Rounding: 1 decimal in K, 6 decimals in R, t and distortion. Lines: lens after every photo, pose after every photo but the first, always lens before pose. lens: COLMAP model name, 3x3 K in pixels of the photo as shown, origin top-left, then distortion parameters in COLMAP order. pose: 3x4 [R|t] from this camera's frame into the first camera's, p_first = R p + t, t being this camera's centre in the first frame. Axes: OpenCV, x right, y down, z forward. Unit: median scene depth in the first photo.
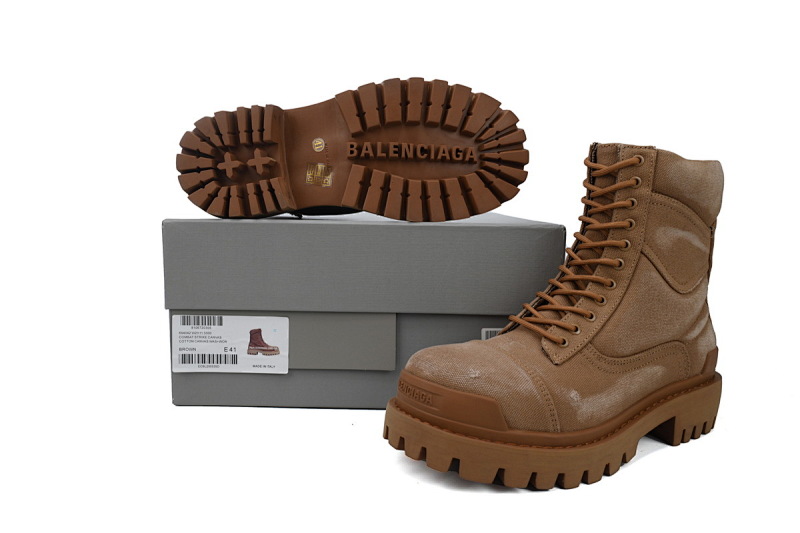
lens RADIAL K [[597.0, 0, 399.7], [0, 597.0, 262.8], [0, 0, 1]] dist [-0.007173, -0.009400]
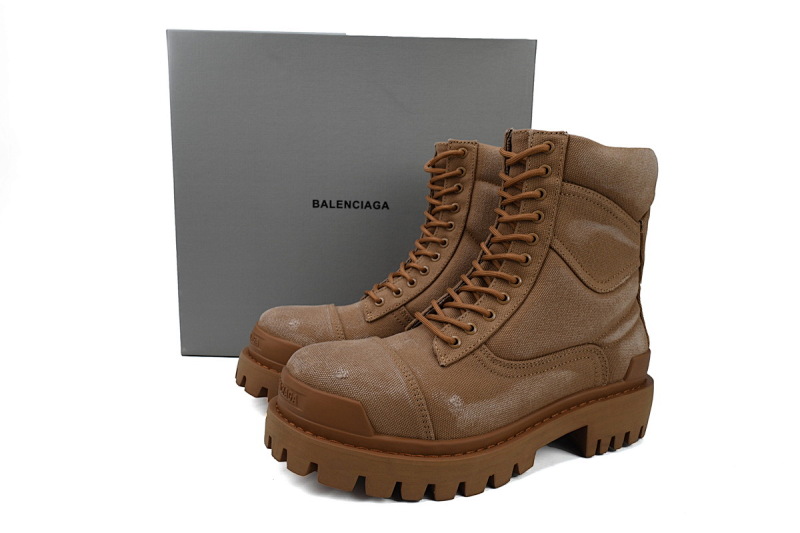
lens RADIAL K [[542.5, 0, 401.7], [0, 542.5, 267.9], [0, 0, 1]] dist [-0.022978, 0.001088]
pose [[0.994023, 0.013688, -0.108309, 0.269762], [-0.011792, 0.999766, 0.018124, 0.001994], [0.108532, -0.016738, 0.993952, 0.143006]]
